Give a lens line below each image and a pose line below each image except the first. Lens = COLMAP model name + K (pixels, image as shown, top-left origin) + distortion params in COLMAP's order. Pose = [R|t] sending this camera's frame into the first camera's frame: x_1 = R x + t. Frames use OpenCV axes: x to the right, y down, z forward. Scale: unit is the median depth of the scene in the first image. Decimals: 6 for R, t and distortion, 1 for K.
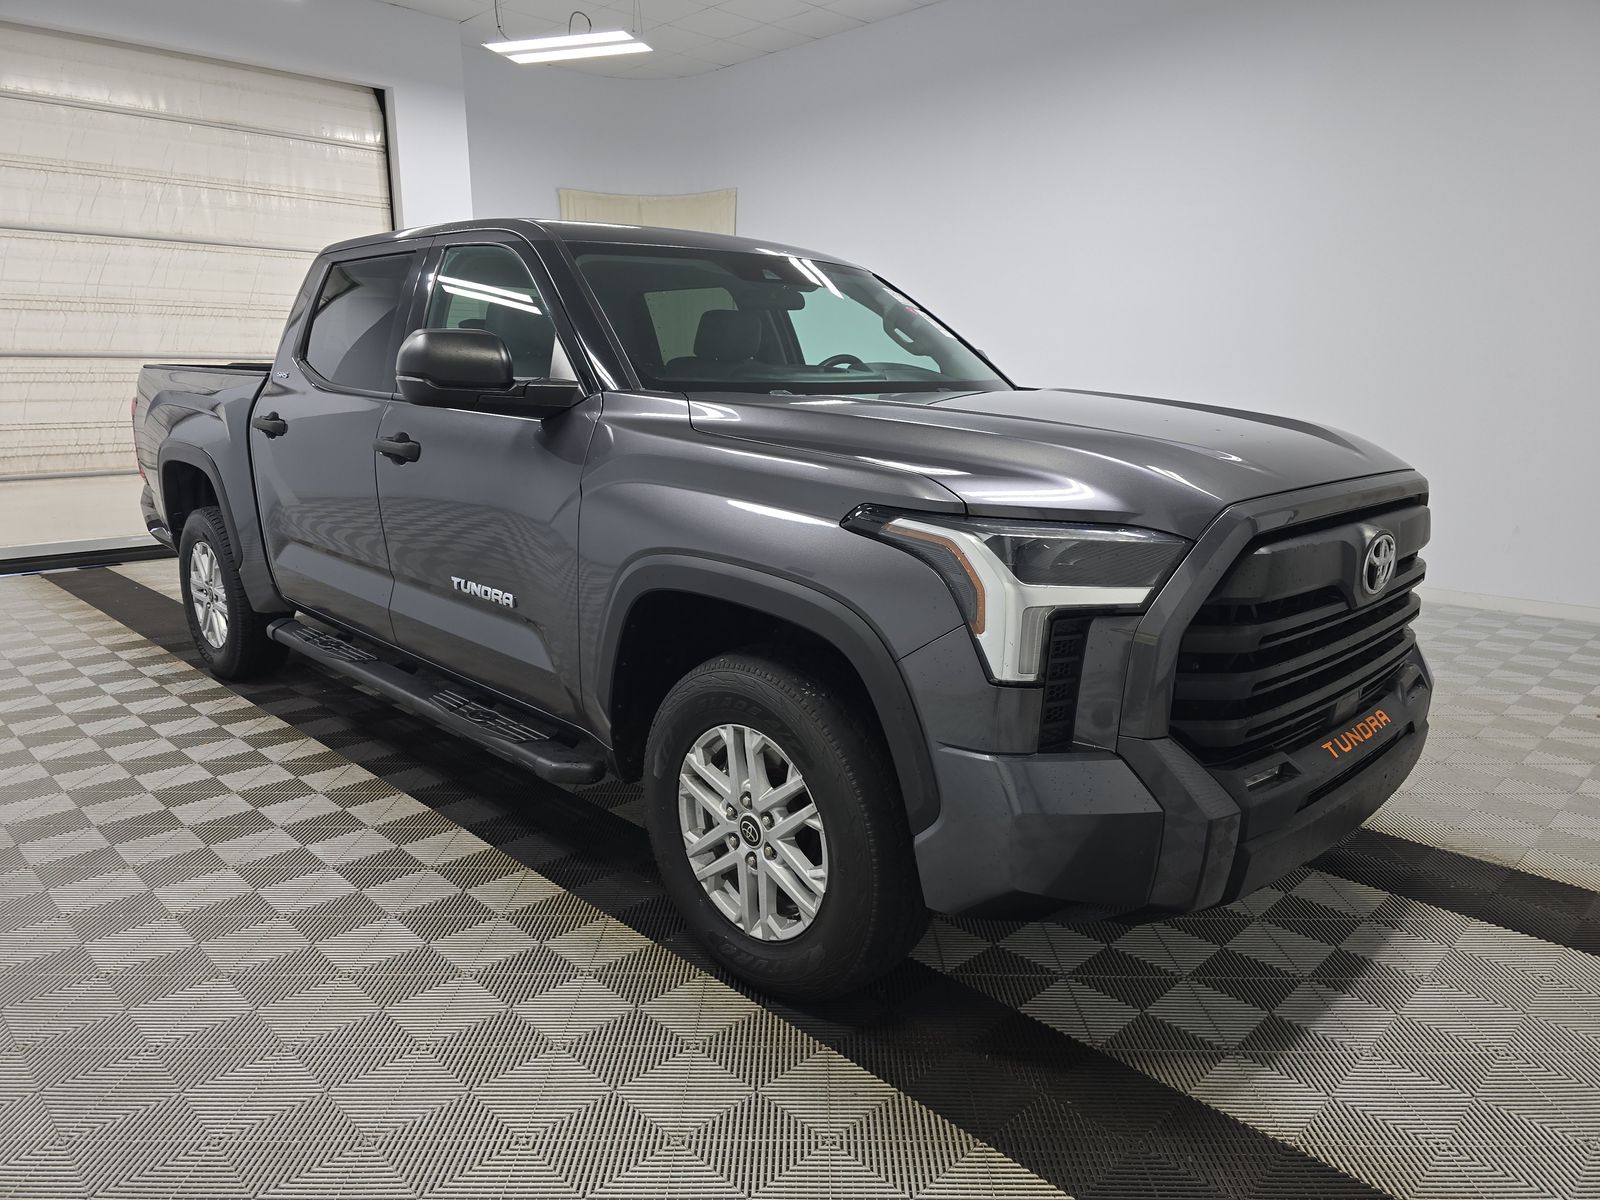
lens RADIAL K [[1078.8, 0, 800.0], [0, 1078.8, 600.0], [0, 0, 1]] dist [0.060736, -0.003356]
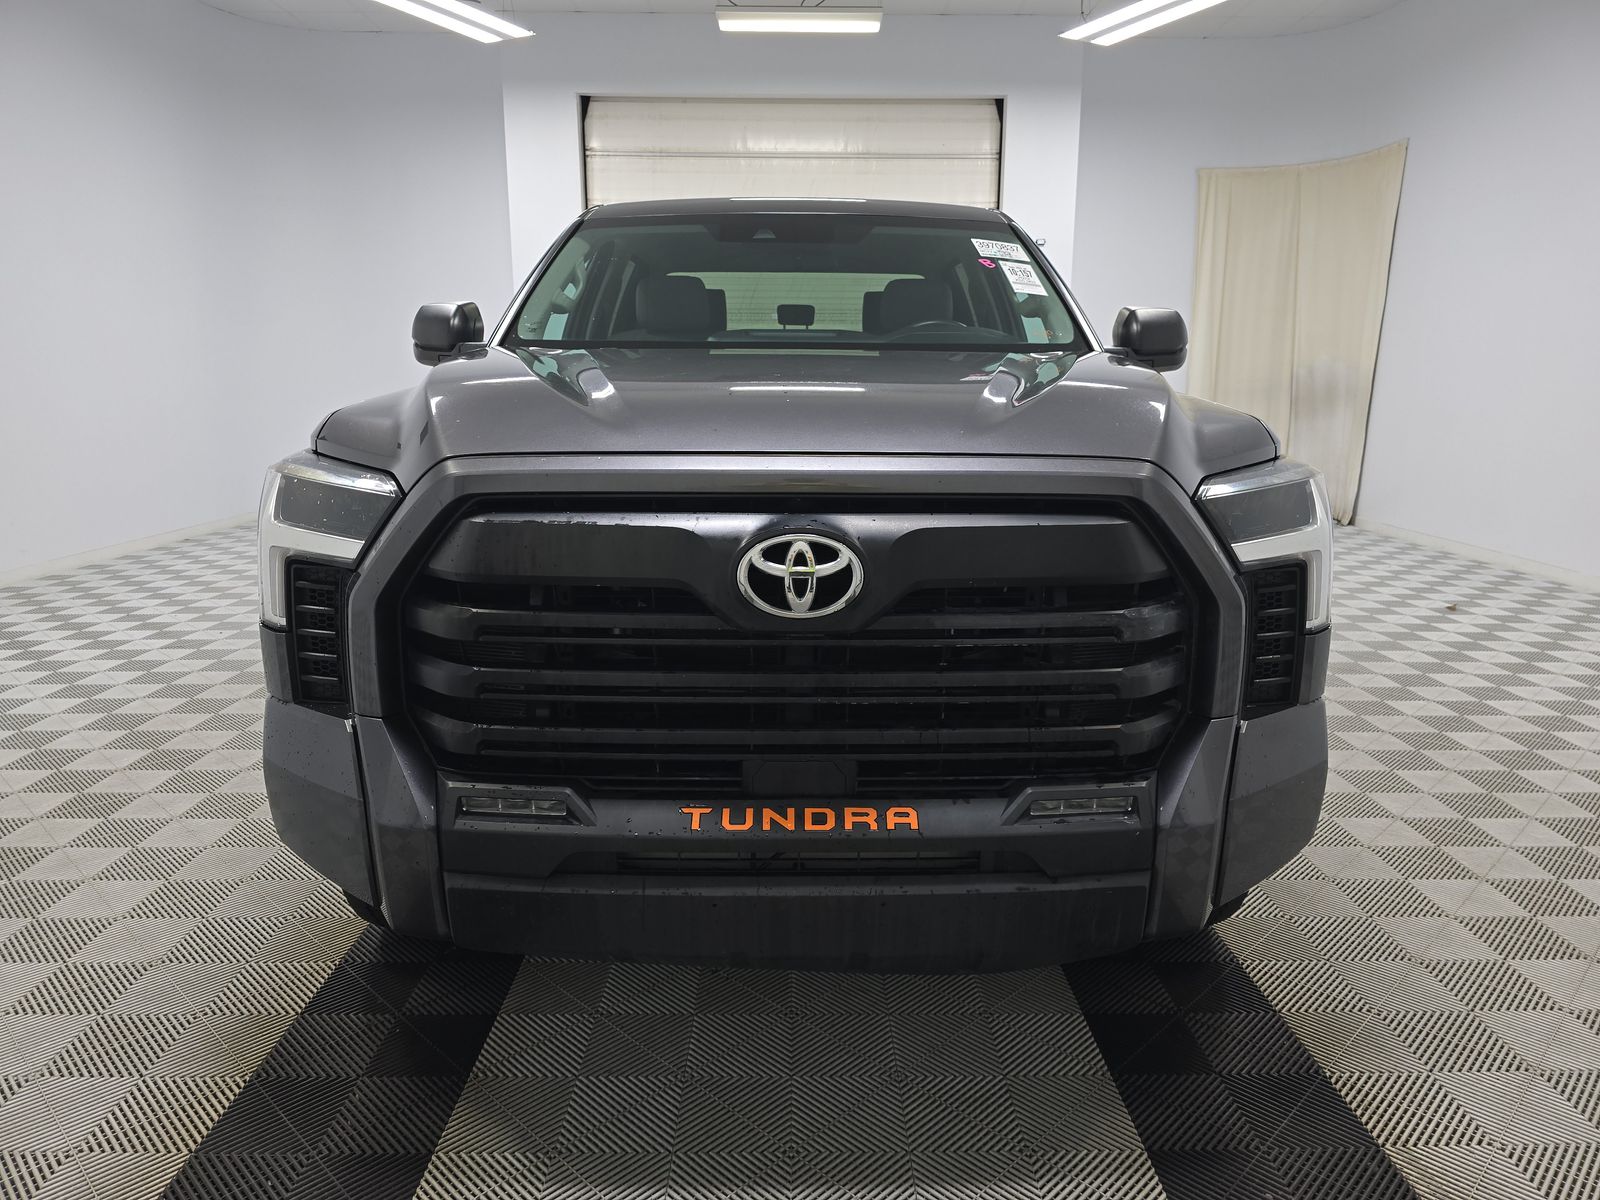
lens RADIAL K [[1078.8, 0, 800.0], [0, 1078.8, 600.0], [0, 0, 1]] dist [0.060736, -0.003356]
pose [[0.724706, 0.148651, -0.672832, 0.915334], [-0.153703, 0.986724, 0.052446, -0.051933], [0.671696, 0.065409, 0.737934, 0.454343]]
